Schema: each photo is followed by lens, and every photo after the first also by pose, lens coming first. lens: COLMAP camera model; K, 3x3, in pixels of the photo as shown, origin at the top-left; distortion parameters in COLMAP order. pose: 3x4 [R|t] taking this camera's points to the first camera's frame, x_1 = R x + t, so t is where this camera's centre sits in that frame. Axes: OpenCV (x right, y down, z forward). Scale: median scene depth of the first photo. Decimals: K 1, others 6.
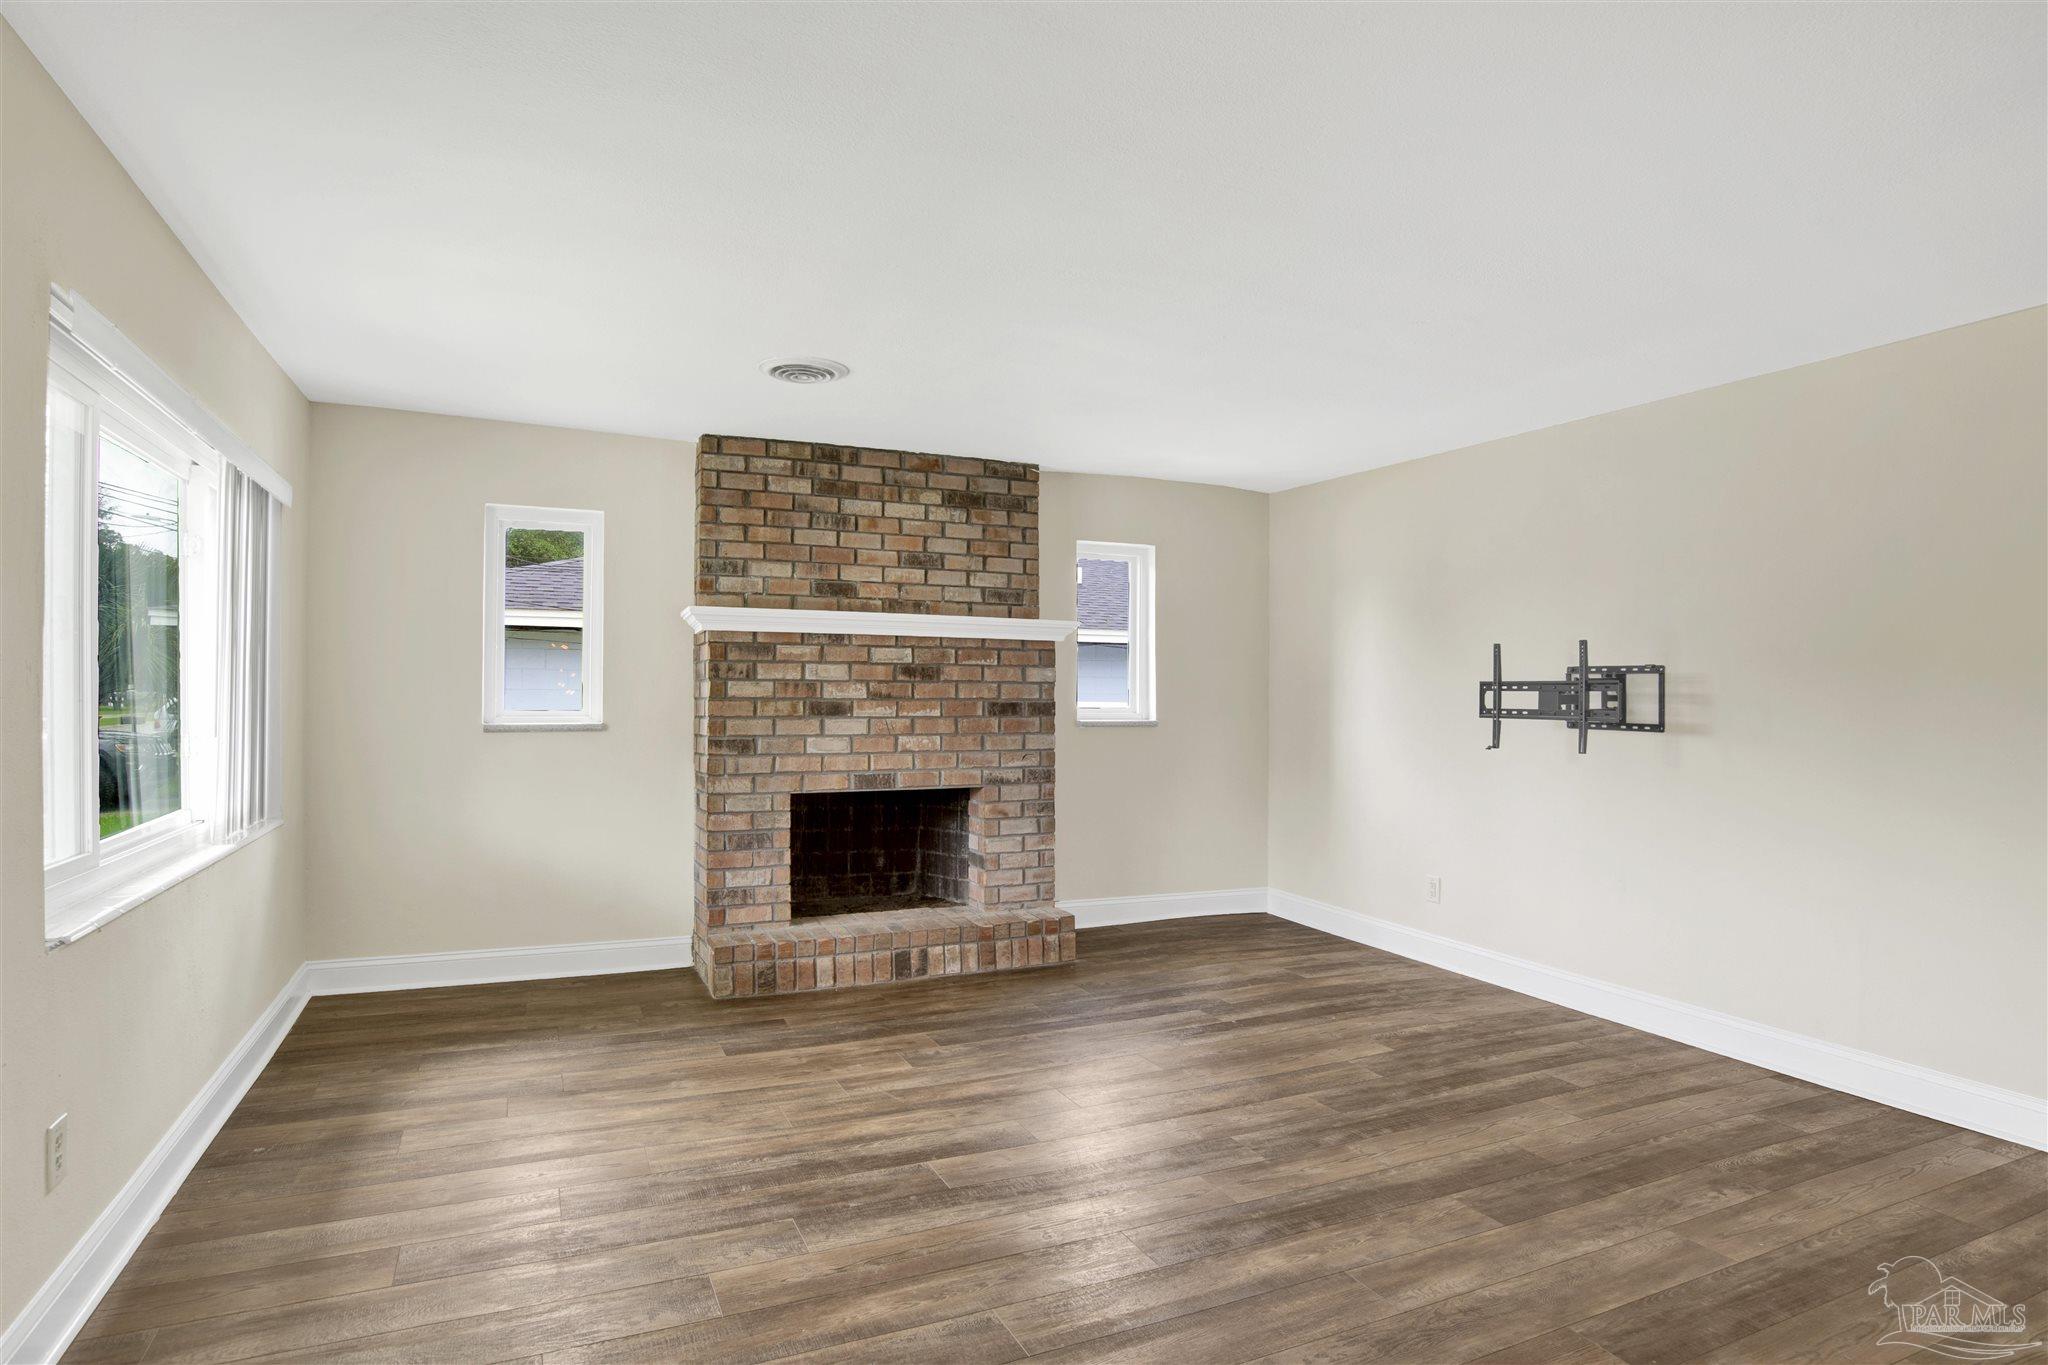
lens RADIAL K [[1100.4, 0, 1020.4], [0, 1100.4, 695.1], [0, 0, 1]] dist [-0.018318, 0.006294]
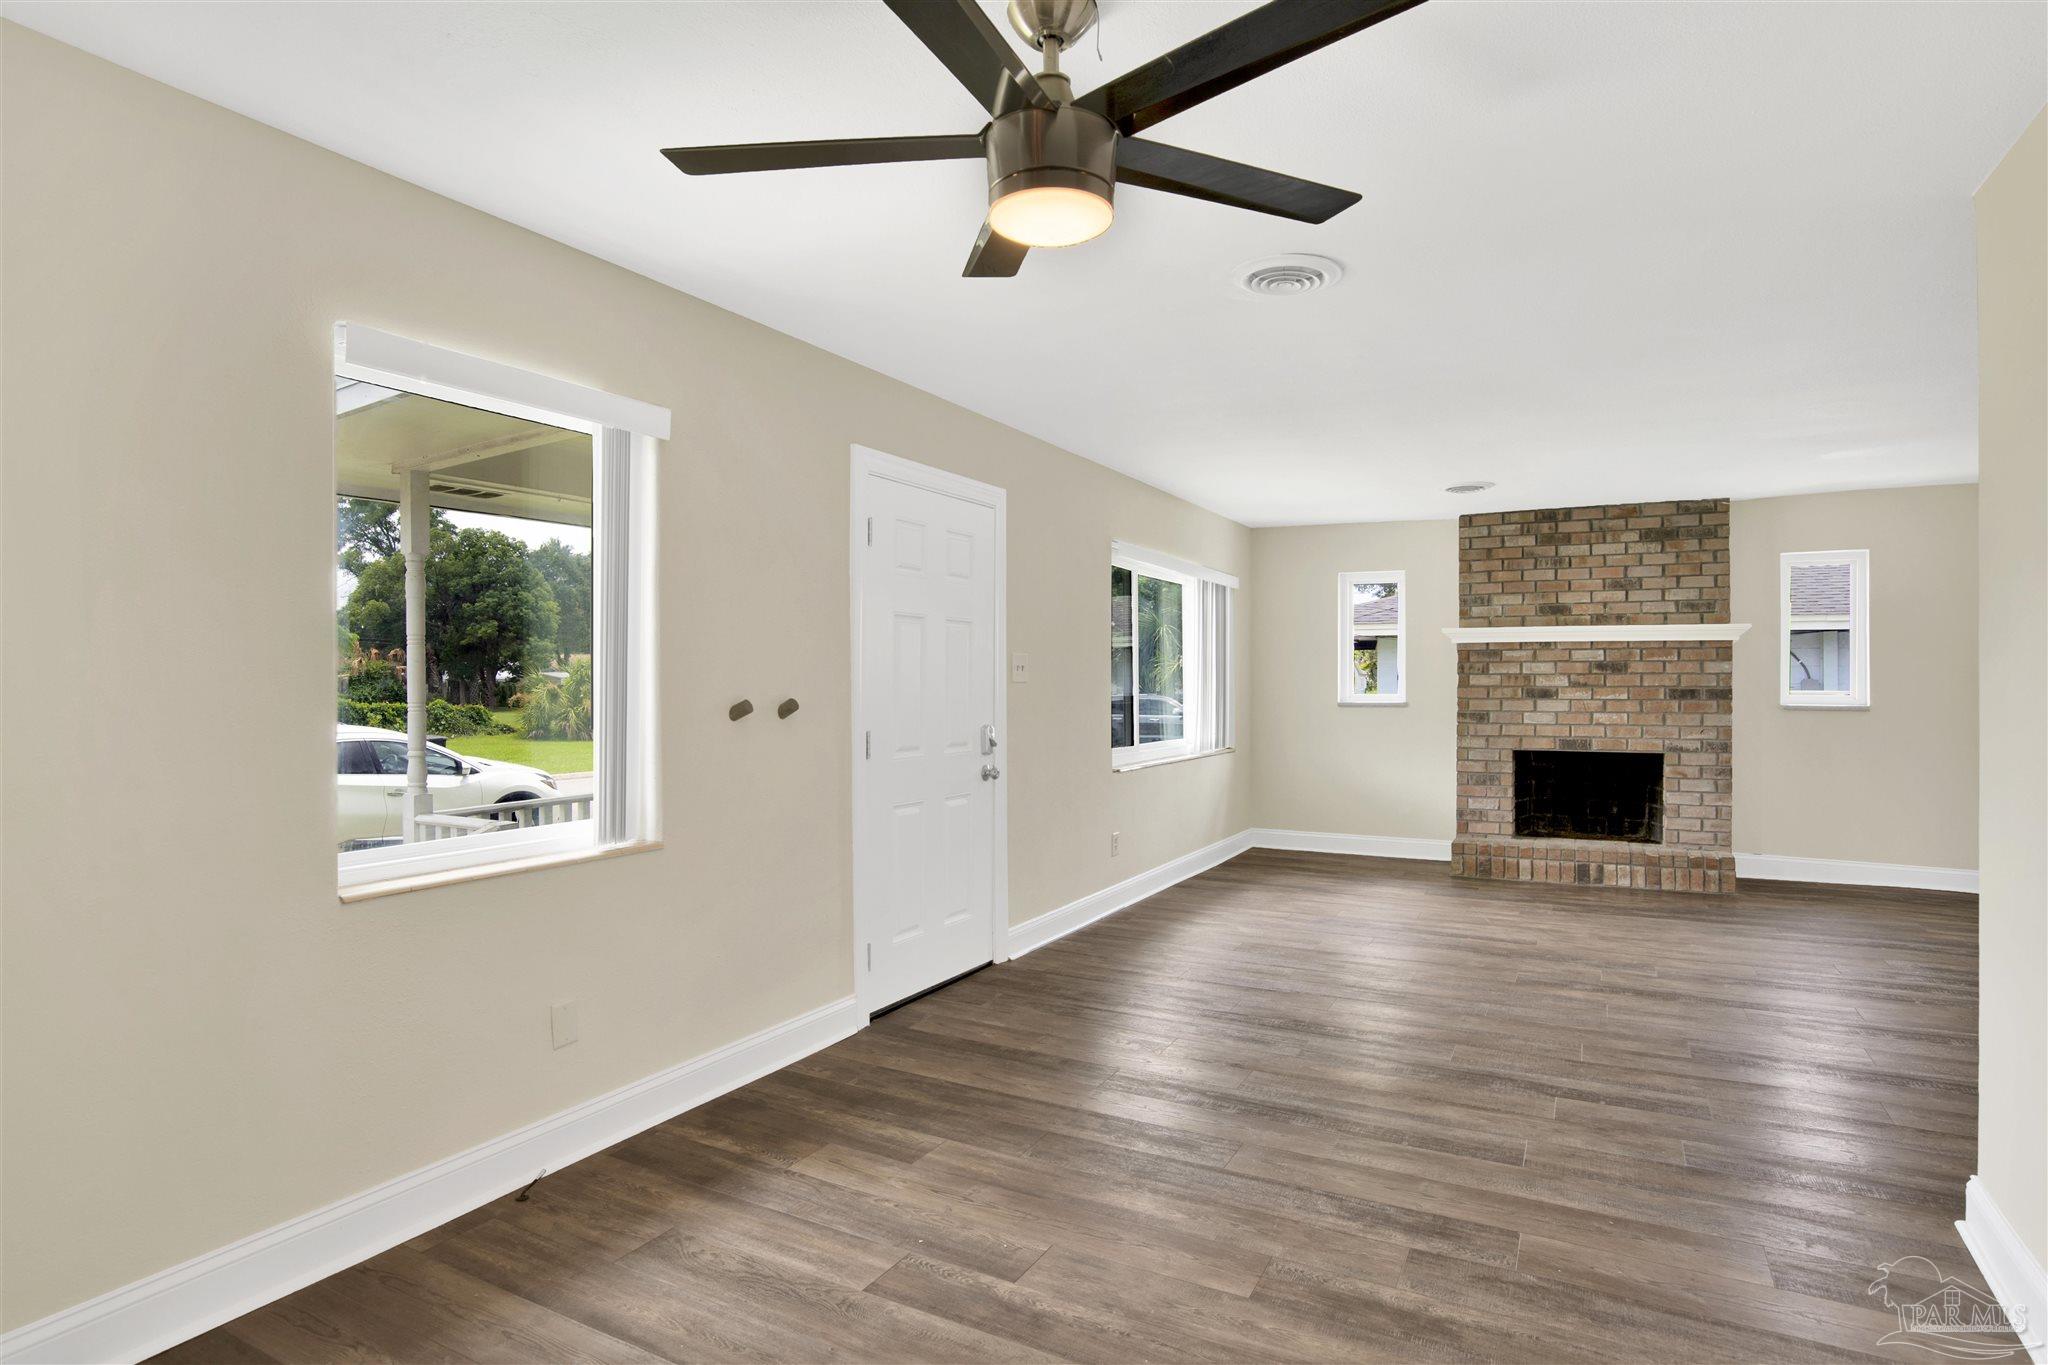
lens RADIAL K [[1100.4, 0, 1023.2], [0, 1100.4, 683.4], [0, 0, 1]] dist [-0.018318, 0.006294]
pose [[0.593215, -0.005197, -0.805027, 0.572393], [0.000413, 0.999981, -0.006152, 0.007639], [0.805044, 0.003317, 0.593206, -0.400811]]
